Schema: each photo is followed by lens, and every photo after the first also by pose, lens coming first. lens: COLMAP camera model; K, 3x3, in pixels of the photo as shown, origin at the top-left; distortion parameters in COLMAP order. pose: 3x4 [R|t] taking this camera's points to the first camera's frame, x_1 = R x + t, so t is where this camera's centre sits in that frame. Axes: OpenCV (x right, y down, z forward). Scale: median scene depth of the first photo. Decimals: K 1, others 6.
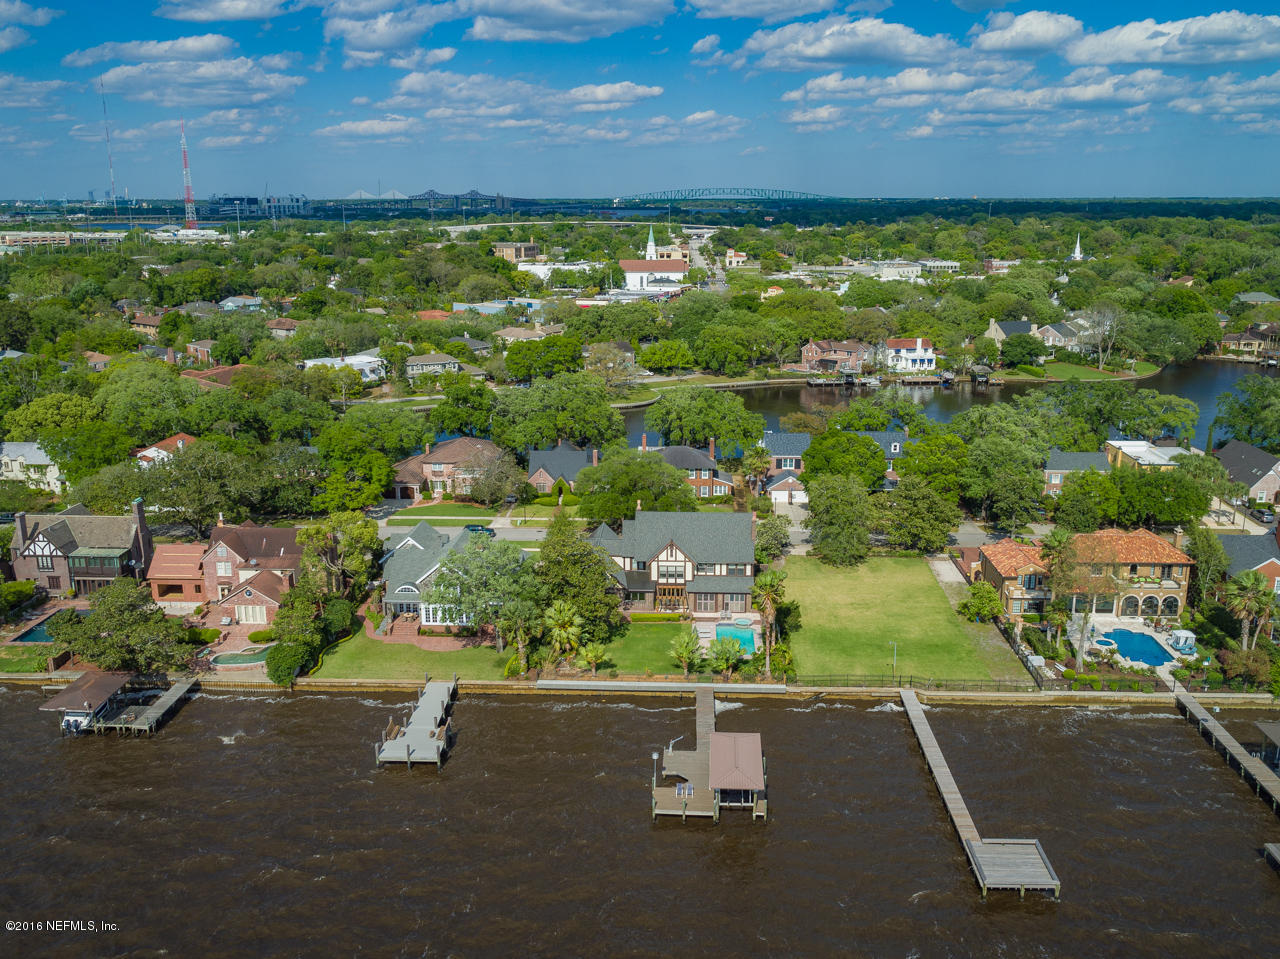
lens RADIAL K [[1125.0, 0, 645.0], [0, 1125.0, 478.6], [0, 0, 1]] dist [0.001322, -0.002274]
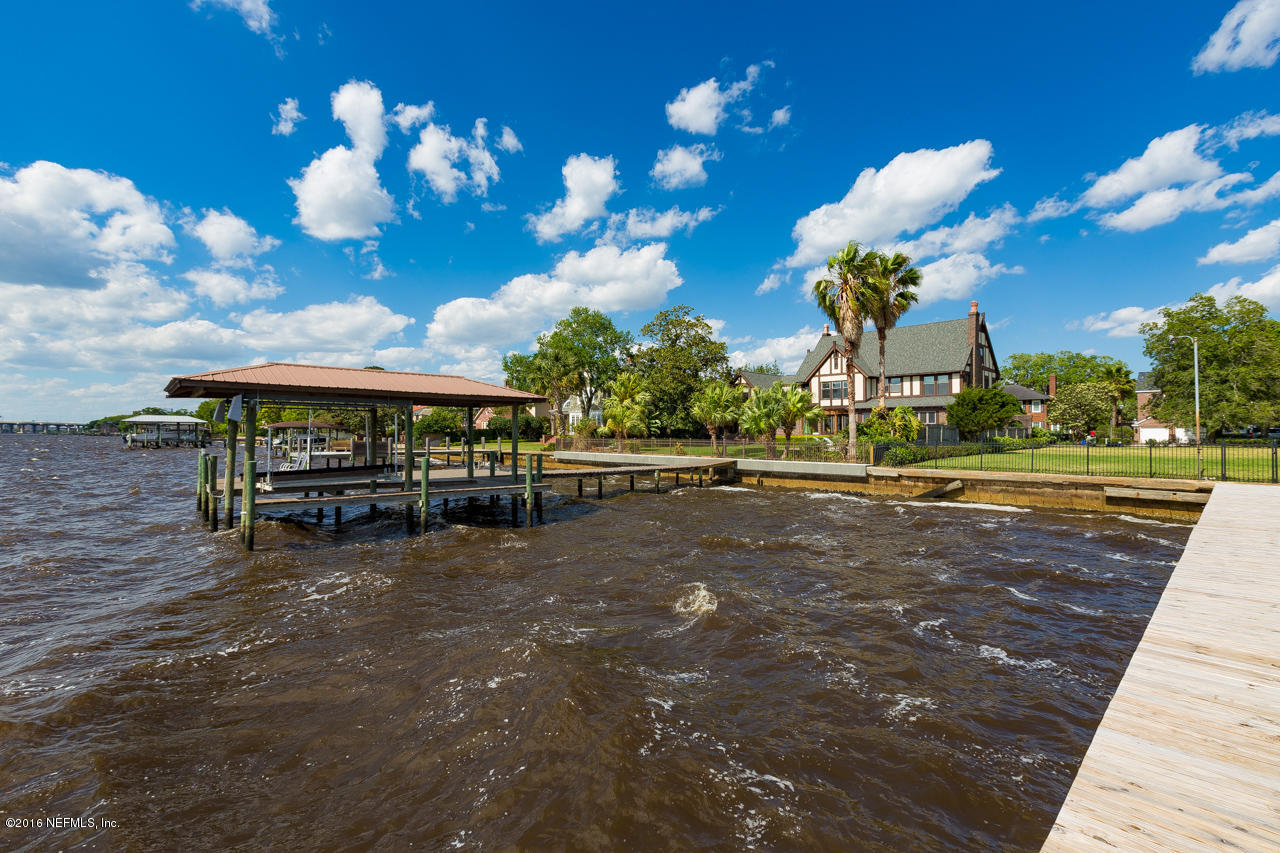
lens RADIAL K [[577.2, 0, 640.0], [0, 577.2, 426.5], [0, 0, 1]] dist [0.000948, 0.000039]
pose [[0.723837, -0.006885, -0.689937, 0.189754], [-0.172046, 0.966563, -0.190145, 0.198973], [0.668177, 0.256335, 0.698450, 0.657120]]
